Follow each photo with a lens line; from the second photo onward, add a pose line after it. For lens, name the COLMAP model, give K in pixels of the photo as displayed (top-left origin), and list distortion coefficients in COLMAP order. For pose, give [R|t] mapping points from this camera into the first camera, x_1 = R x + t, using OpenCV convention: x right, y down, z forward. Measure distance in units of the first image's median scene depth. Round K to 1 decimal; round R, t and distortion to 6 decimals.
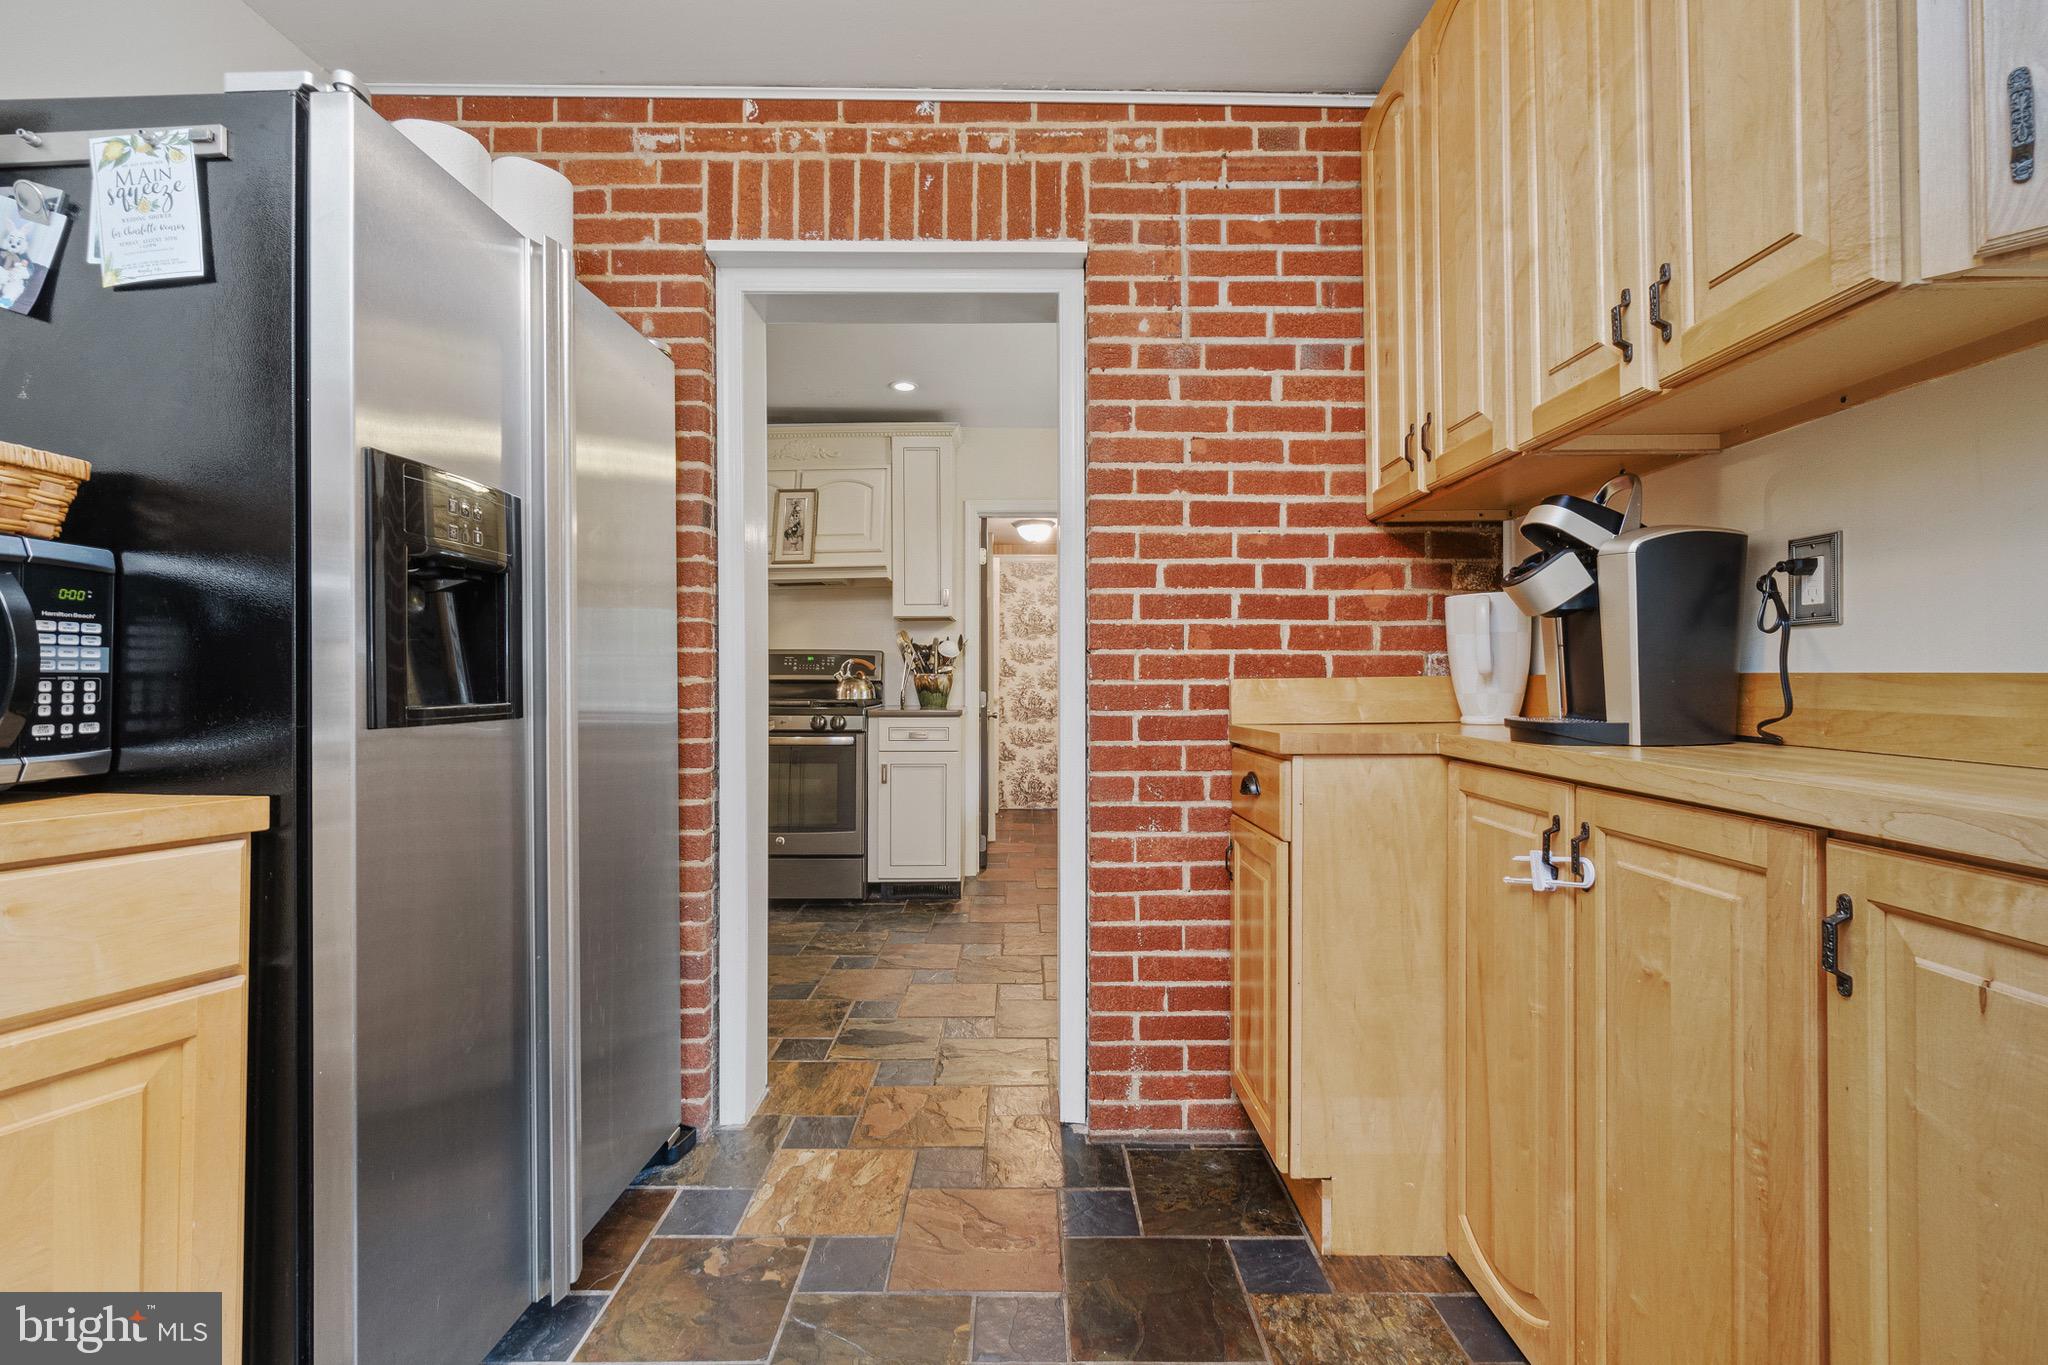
lens RADIAL K [[889.2, 0, 1029.0], [0, 889.2, 685.8], [0, 0, 1]] dist [-0.003611, 0.000302]
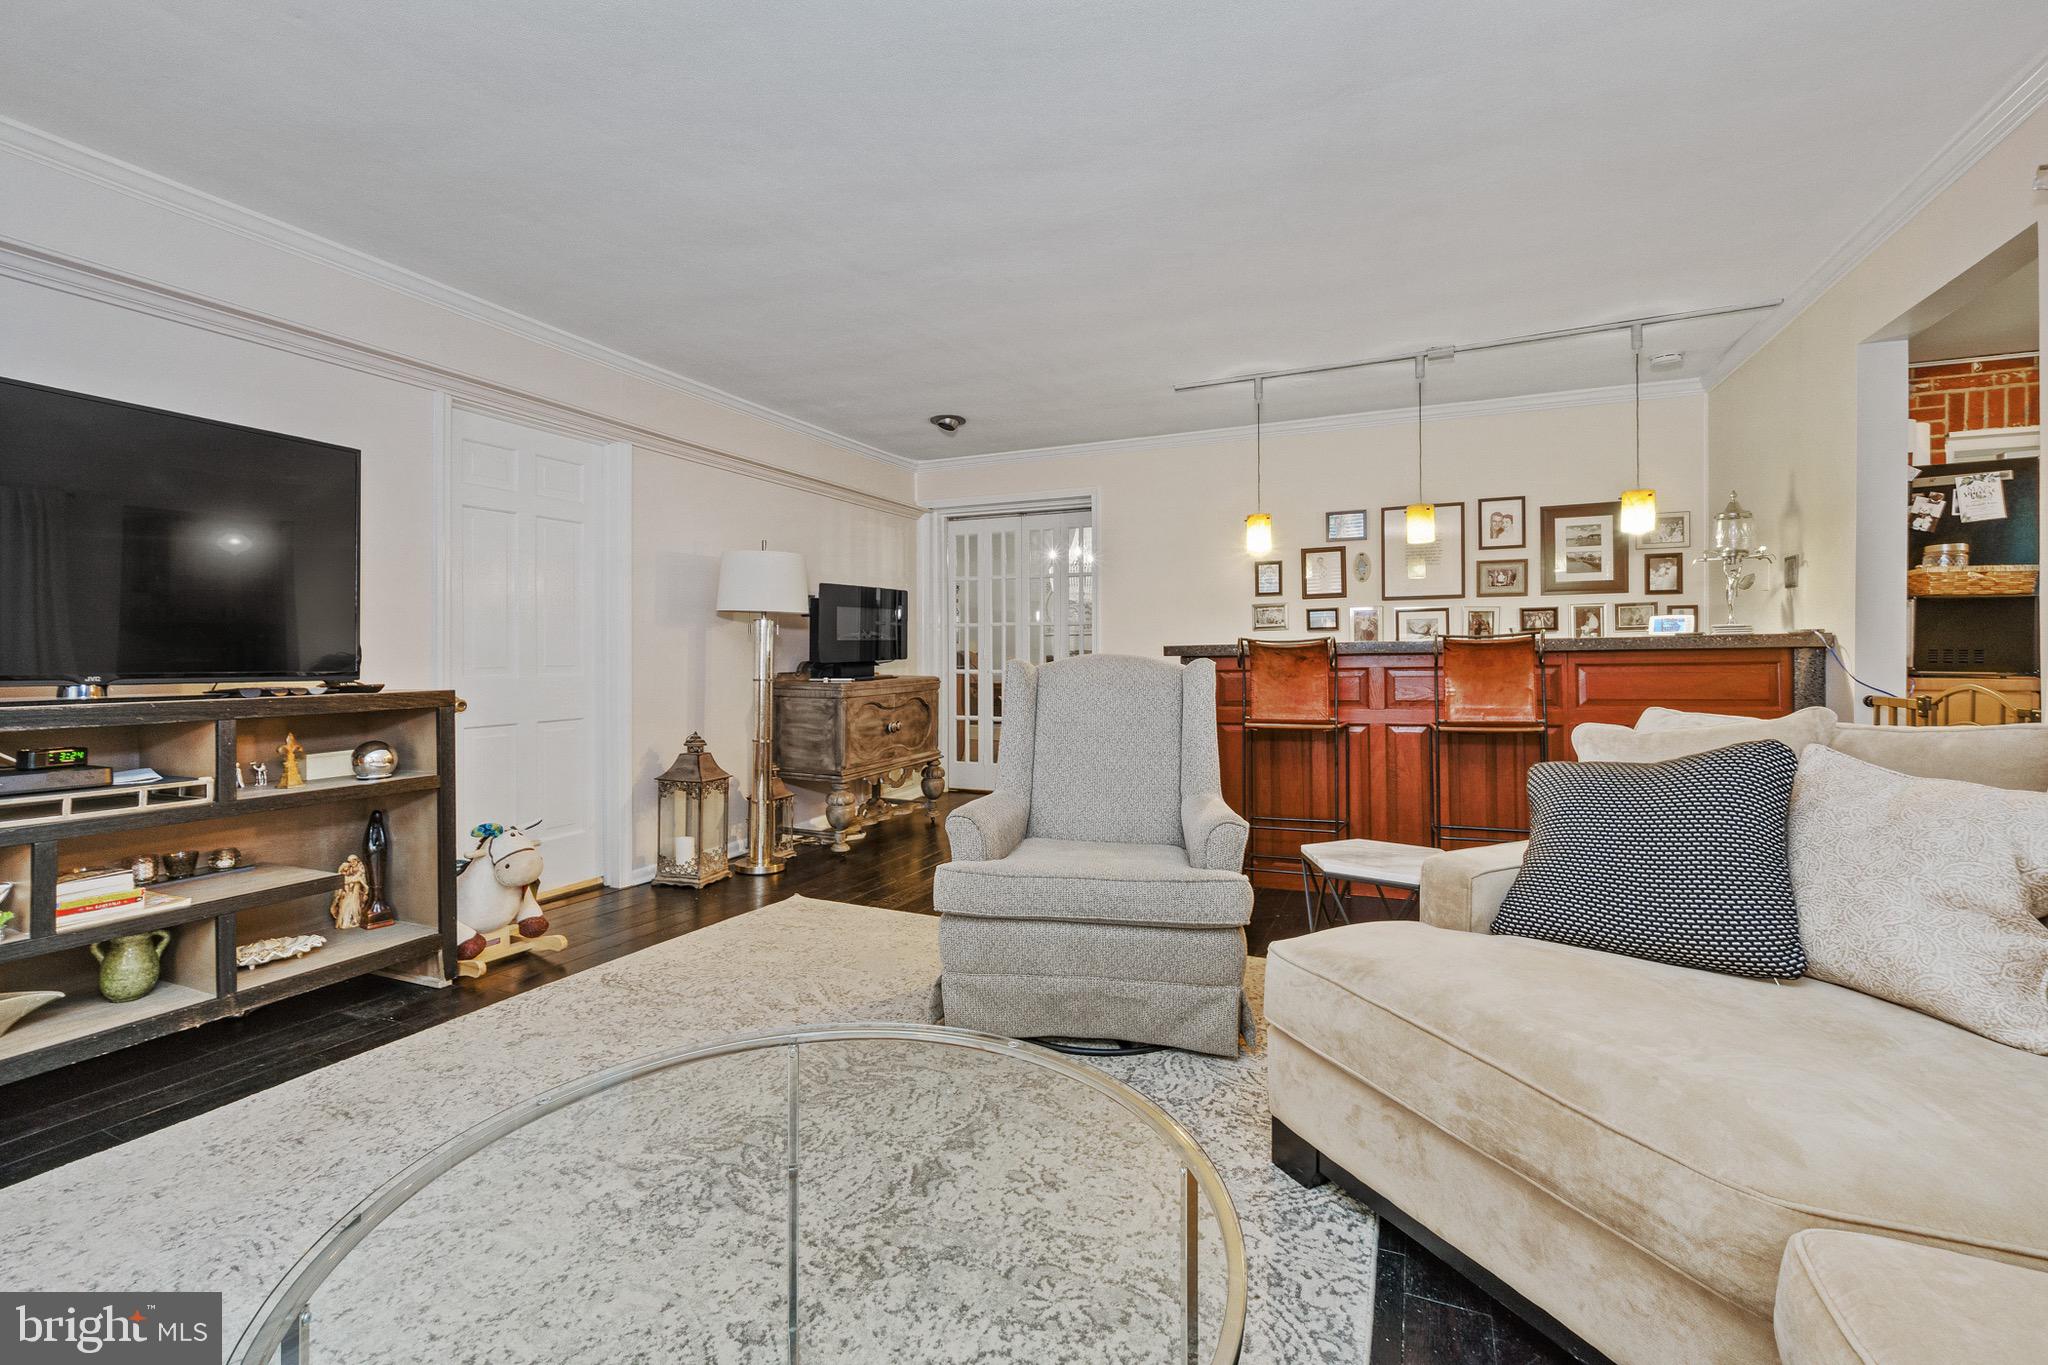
lens RADIAL K [[889.2, 0, 1024.4], [0, 889.2, 661.4], [0, 0, 1]] dist [-0.003611, 0.000302]
pose [[0.910249, -0.000147, -0.414062, -1.478831], [0.000928, 0.999998, 0.001686, 0.033121], [0.414061, -0.001919, 0.910247, -1.799290]]
